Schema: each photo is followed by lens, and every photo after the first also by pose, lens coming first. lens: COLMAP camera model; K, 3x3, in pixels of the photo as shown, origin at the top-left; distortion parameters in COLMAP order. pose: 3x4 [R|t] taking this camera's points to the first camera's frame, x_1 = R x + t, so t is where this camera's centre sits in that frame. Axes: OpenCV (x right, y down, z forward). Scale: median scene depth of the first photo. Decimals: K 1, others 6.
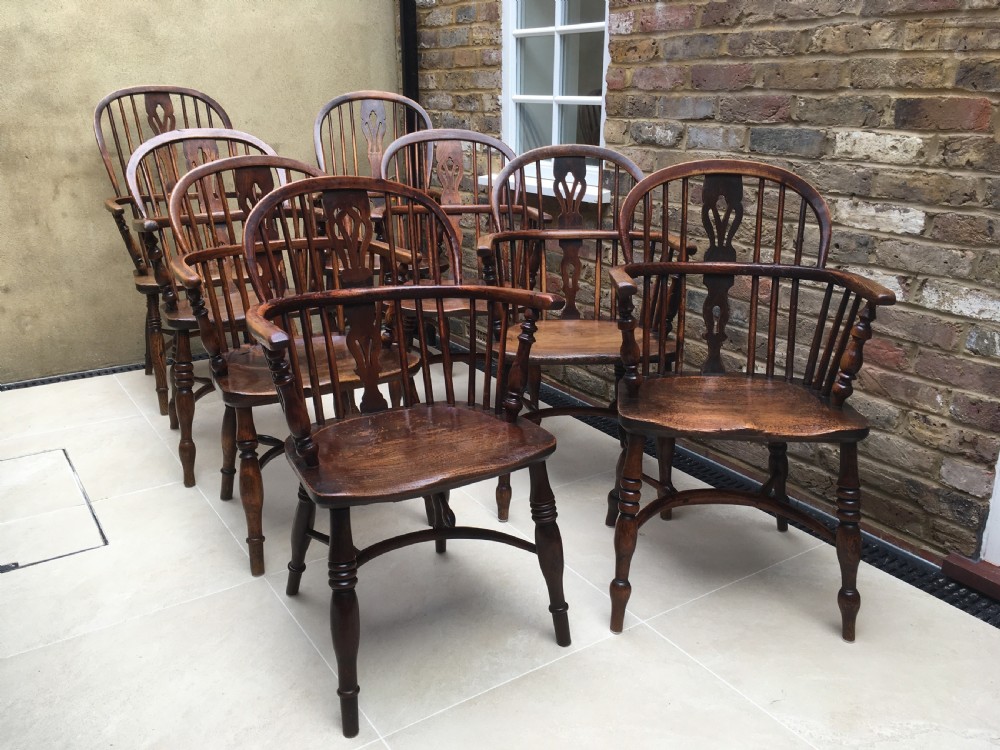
lens RADIAL K [[879.1, 0, 505.5], [0, 879.1, 370.3], [0, 0, 1]] dist [0.066534, -0.101219]
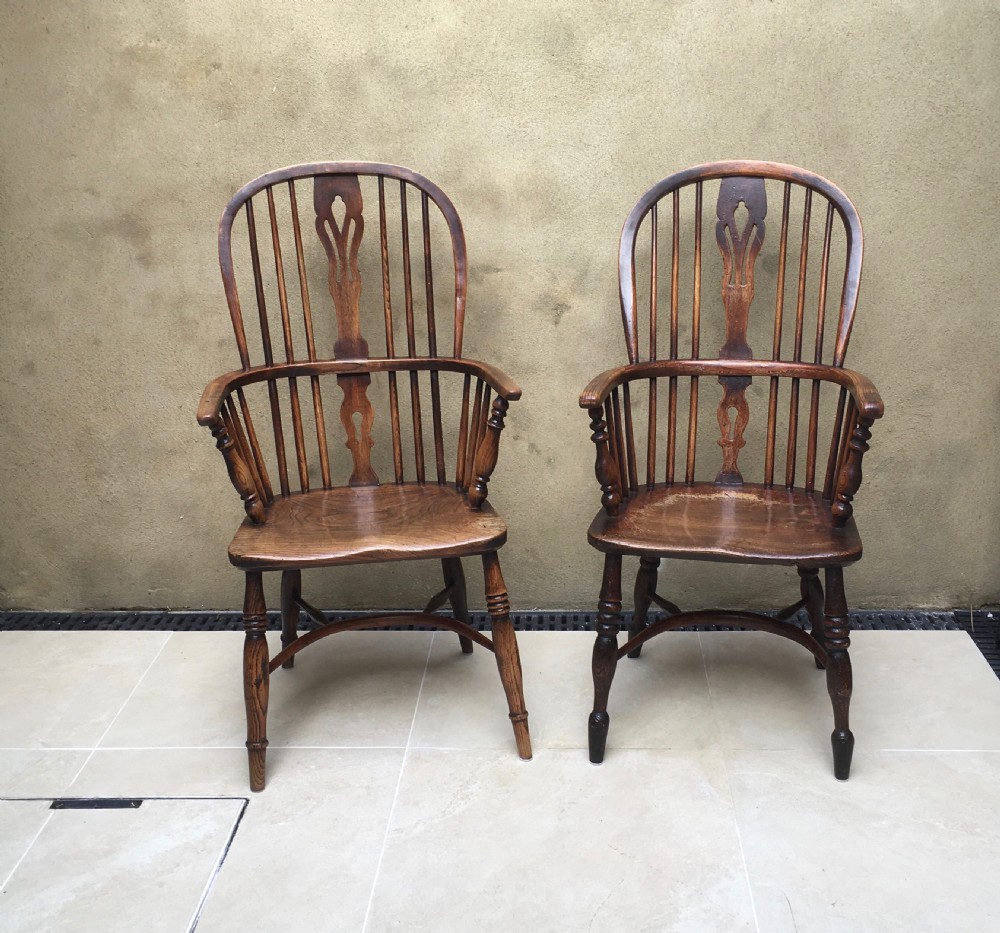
lens RADIAL K [[1290.7, 0, 521.4], [0, 1290.7, 486.9], [0, 0, 1]] dist [0.041491, 0.000000]
pose [[0.807246, 0.179896, -0.562131, 0.104284], [-0.157823, 0.983528, 0.088113, -0.242221], [0.568723, 0.017588, 0.822341, 0.427255]]
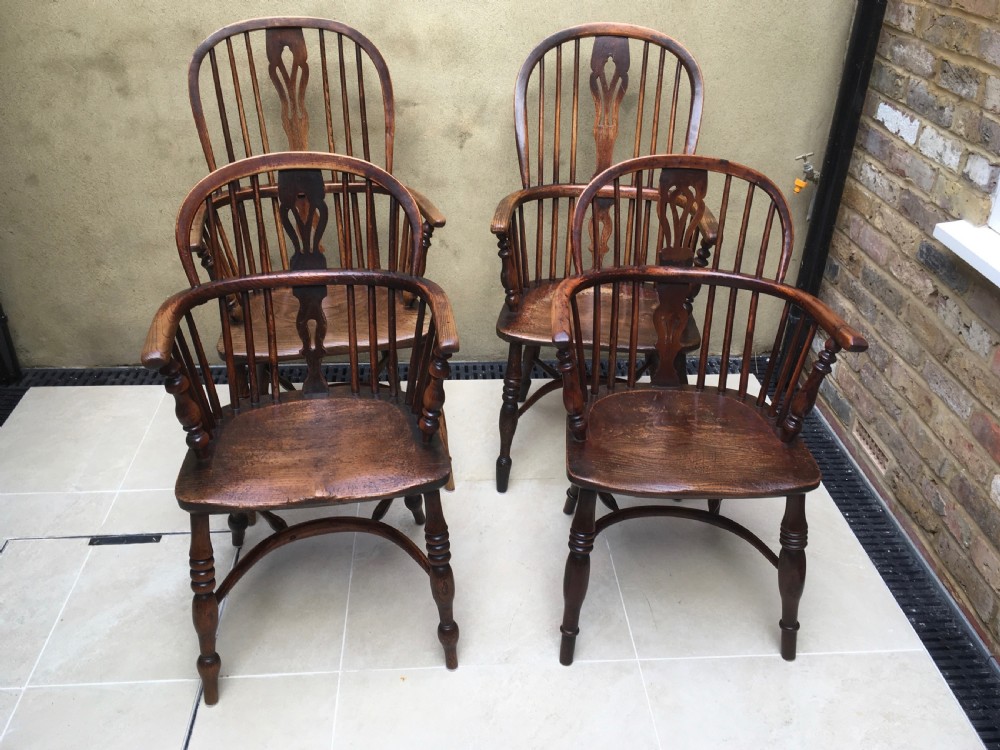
lens RADIAL K [[890.7, 0, 493.5], [0, 890.7, 372.4], [0, 0, 1]] dist [0.059893, -0.085898]
pose [[0.865224, 0.267182, -0.424265, -0.008966], [-0.166265, 0.951200, 0.259949, -0.316369], [0.473015, -0.154374, 0.867425, 0.479319]]
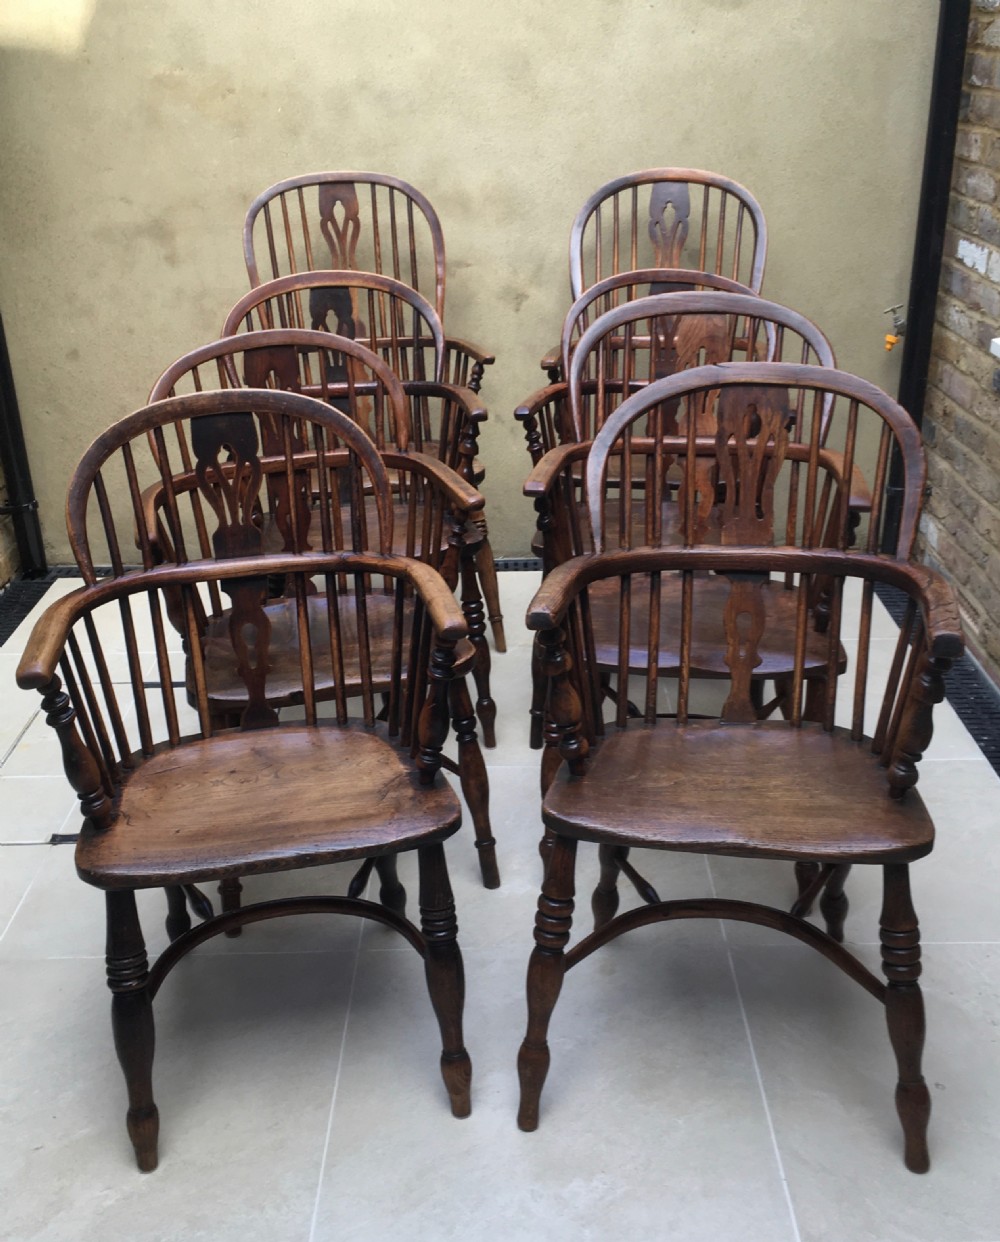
lens RADIAL K [[1403.6, 0, 485.7], [0, 1403.6, 670.7], [0, 0, 1]] dist [0.028973, 0.000000]
pose [[0.823263, 0.214811, -0.525447, 0.299623], [-0.145619, 0.974579, 0.170269, -0.164591], [0.548665, -0.063661, 0.833615, 0.095045]]
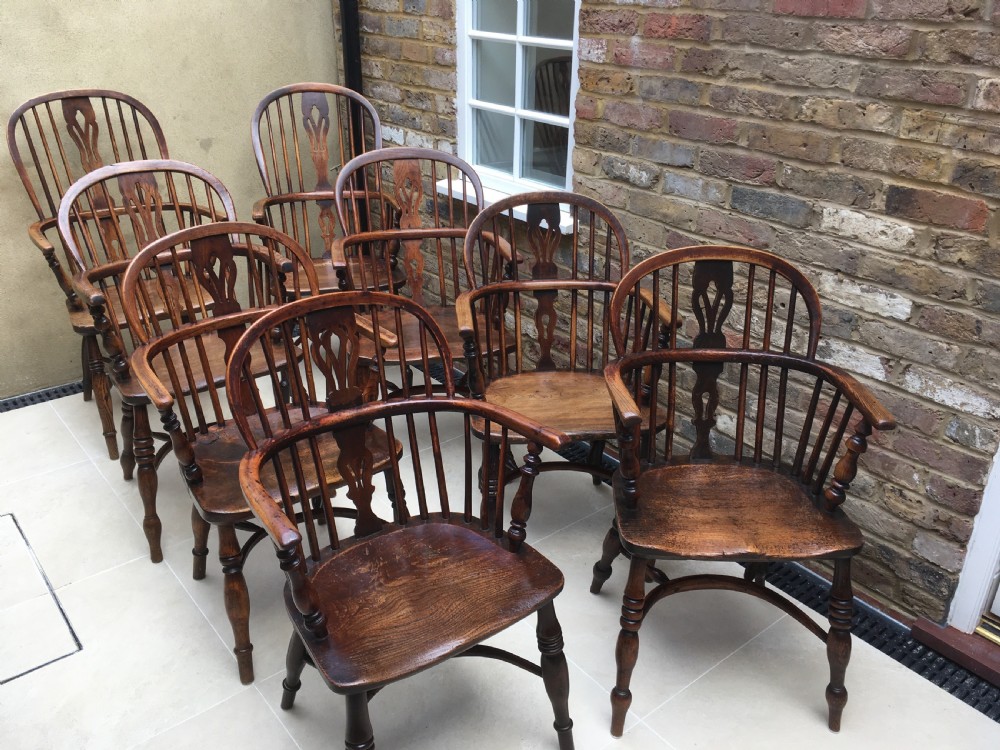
lens RADIAL K [[875.1, 0, 510.2], [0, 875.1, 372.2], [0, 0, 1]] dist [0.053798, -0.057221]
pose [[0.994971, -0.029865, 0.095612, -0.061167], [0.017267, 0.991367, 0.129975, -0.189964], [-0.098669, -0.127670, 0.986897, 0.042665]]
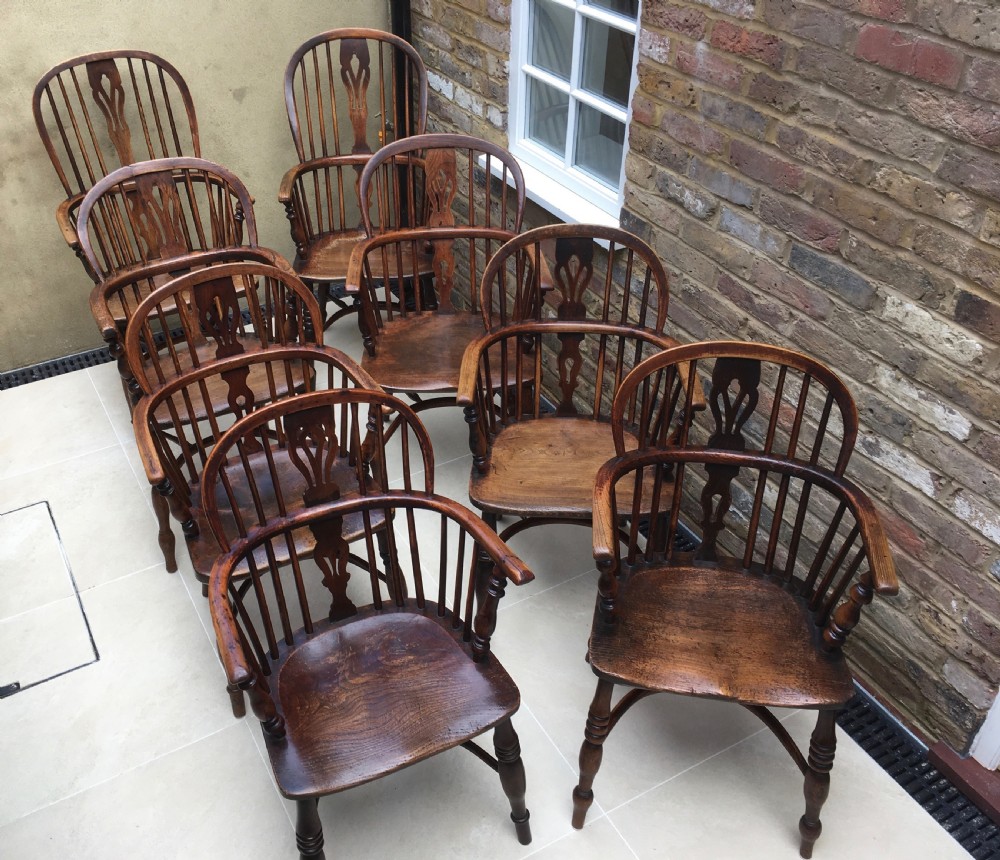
lens RADIAL K [[1011.6, 0, 428.5], [0, 1011.6, 435.4], [0, 0, 1]] dist [0.031587, 0.000000]
pose [[0.994295, 0.042352, -0.097894, 0.036752], [-0.007255, 0.942517, 0.334078, -0.397853], [0.106416, -0.331462, 0.937448, 0.009371]]
